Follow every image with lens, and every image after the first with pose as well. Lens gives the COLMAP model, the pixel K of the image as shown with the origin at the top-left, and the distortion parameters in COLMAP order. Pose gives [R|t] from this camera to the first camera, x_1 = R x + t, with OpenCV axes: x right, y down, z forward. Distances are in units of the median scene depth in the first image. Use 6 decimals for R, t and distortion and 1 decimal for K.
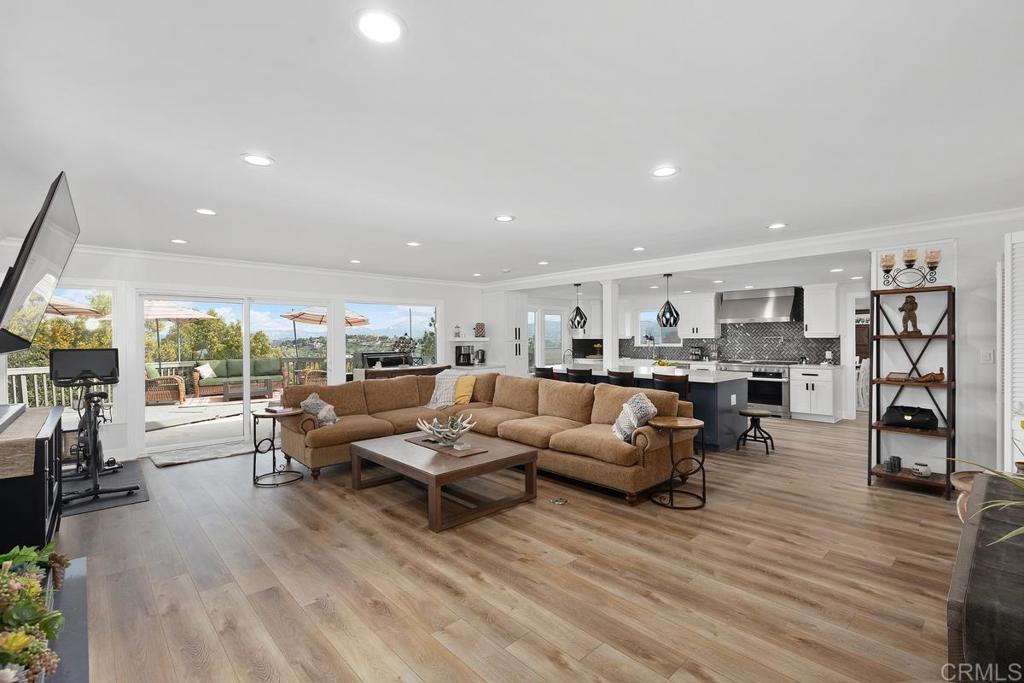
lens RADIAL K [[462.0, 0, 511.2], [0, 462.0, 340.5], [0, 0, 1]] dist [-0.003790, -0.000585]
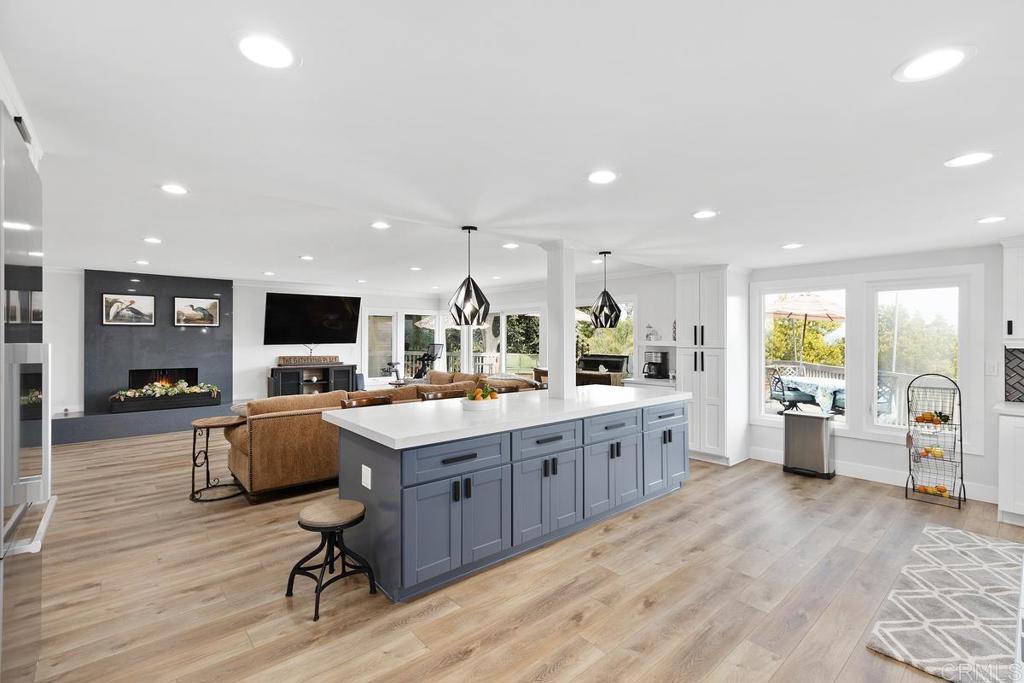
lens RADIAL K [[462.0, 0, 511.9], [0, 462.0, 336.3], [0, 0, 1]] dist [-0.003790, -0.000585]
pose [[-0.053852, 0.002367, -0.998546, 1.771042], [-0.006564, 0.999975, 0.002724, -0.038784], [0.998527, 0.006702, -0.053835, 2.199836]]
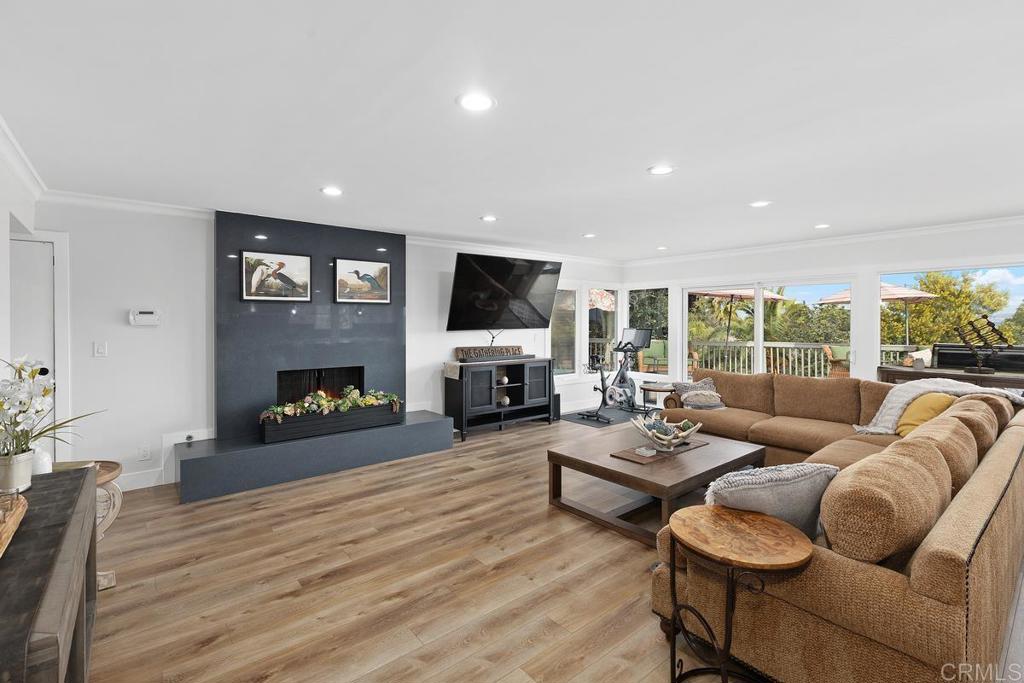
lens RADIAL K [[462.0, 0, 497.2], [0, 462.0, 325.0], [0, 0, 1]] dist [-0.003790, -0.000585]
pose [[-0.084319, 0.013462, -0.996348, 1.043160], [-0.001176, 0.999907, 0.013610, -0.021979], [0.996438, 0.002319, -0.084295, 1.084676]]
